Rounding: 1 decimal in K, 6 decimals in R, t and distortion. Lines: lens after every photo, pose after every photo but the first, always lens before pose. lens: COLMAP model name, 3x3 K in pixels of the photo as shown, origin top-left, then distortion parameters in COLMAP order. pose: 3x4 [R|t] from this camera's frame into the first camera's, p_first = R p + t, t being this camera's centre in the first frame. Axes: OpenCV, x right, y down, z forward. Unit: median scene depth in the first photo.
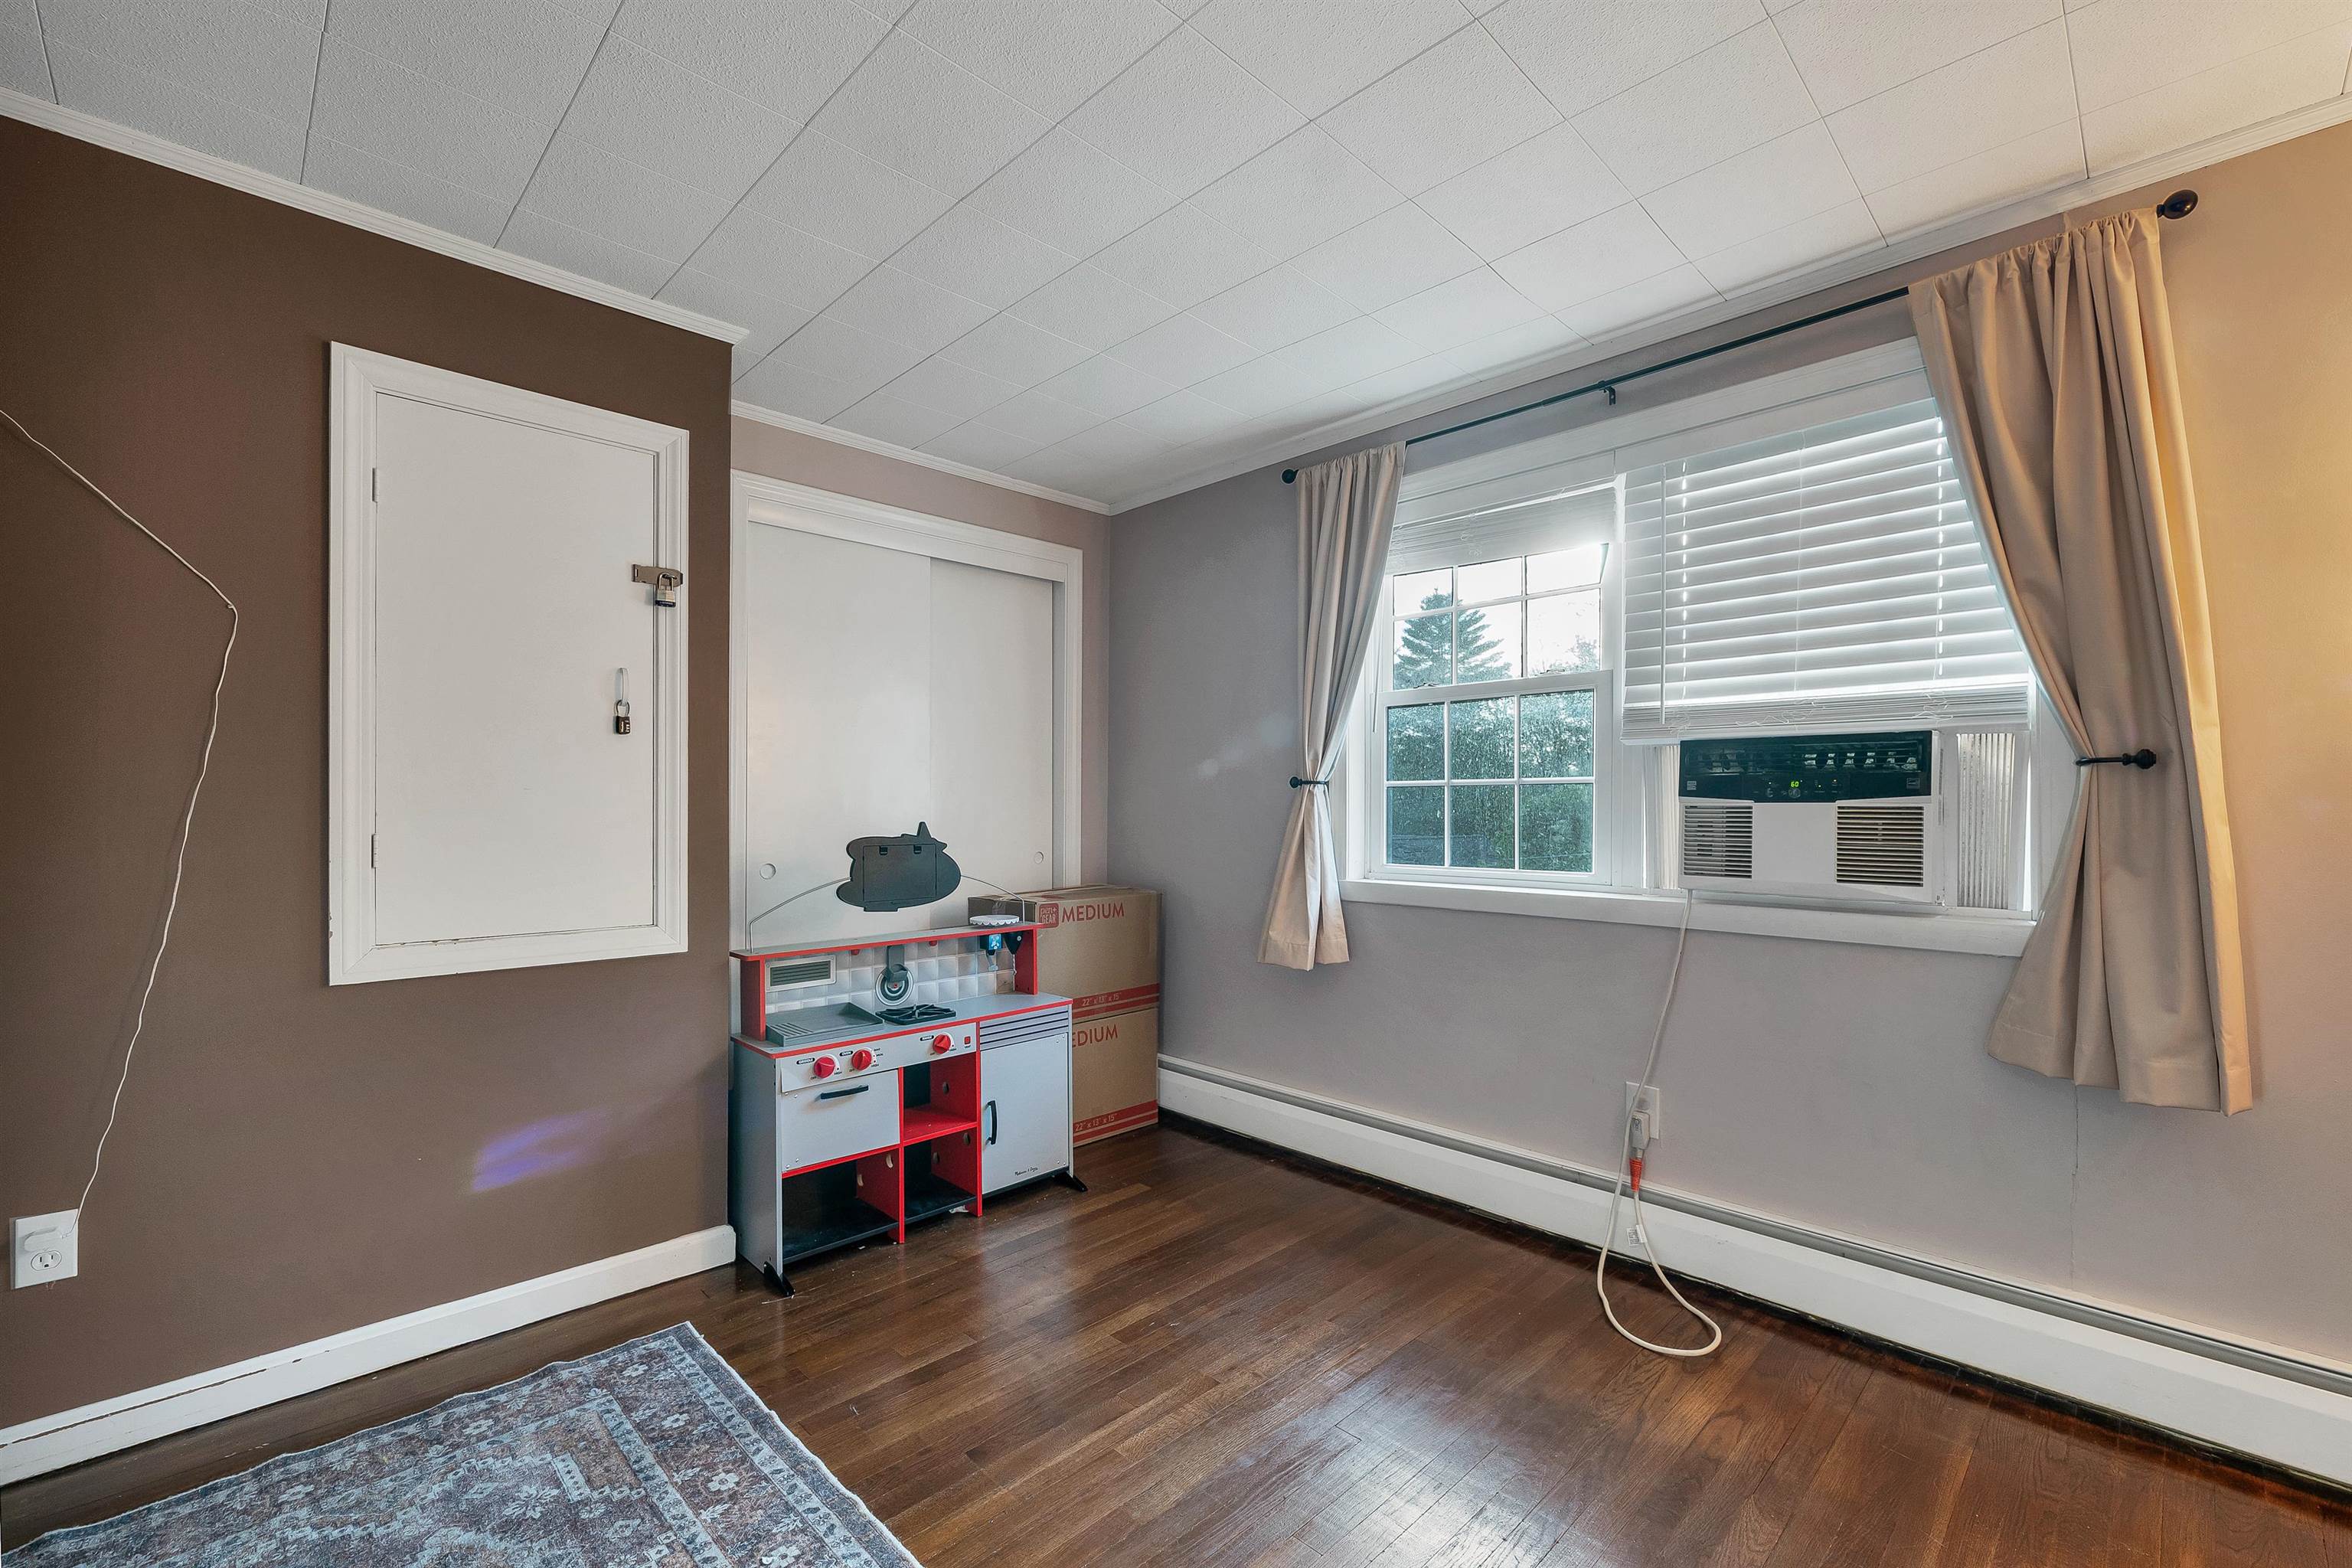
lens RADIAL K [[991.1, 0, 1175.8], [0, 991.1, 814.4], [0, 0, 1]] dist [0.001620, 0.000163]
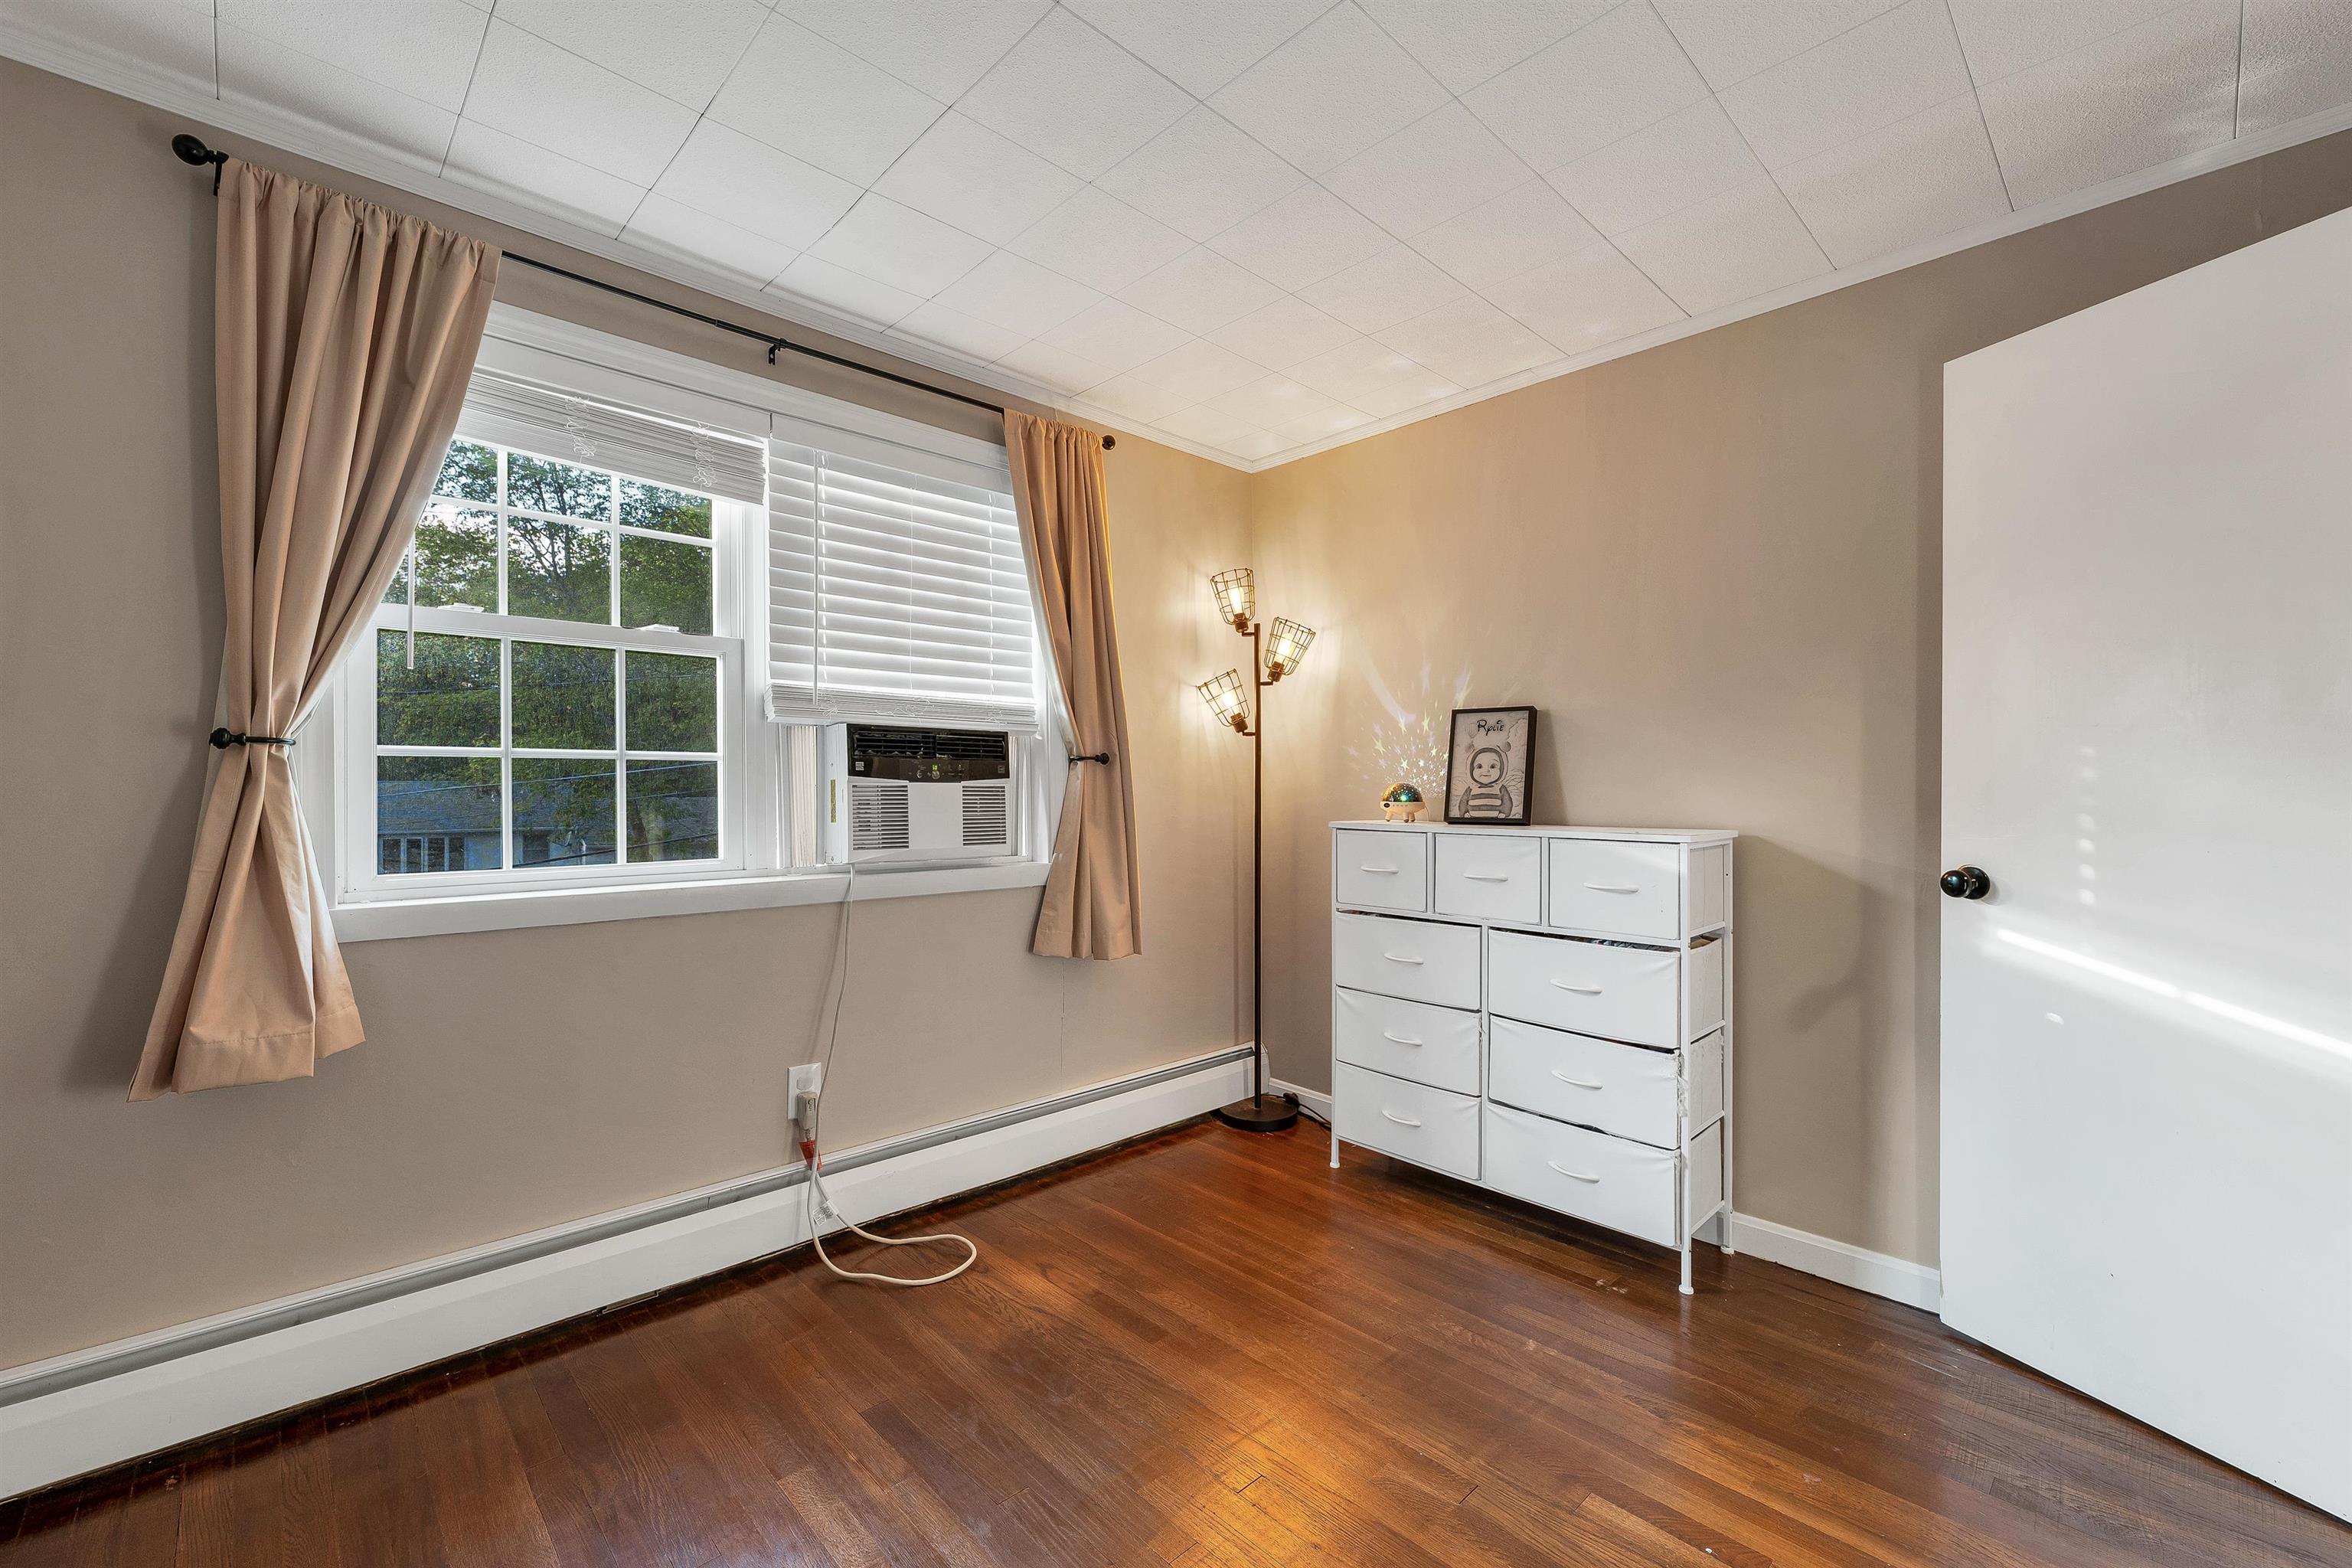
lens RADIAL K [[969.6, 0, 1172.0], [0, 969.6, 796.0], [0, 0, 1]] dist [-0.002238, -0.000376]
pose [[0.019498, -0.007013, 0.999785, -0.526498], [0.007809, 0.999946, 0.006861, -0.001623], [-0.999779, 0.007674, 0.019552, 0.648207]]
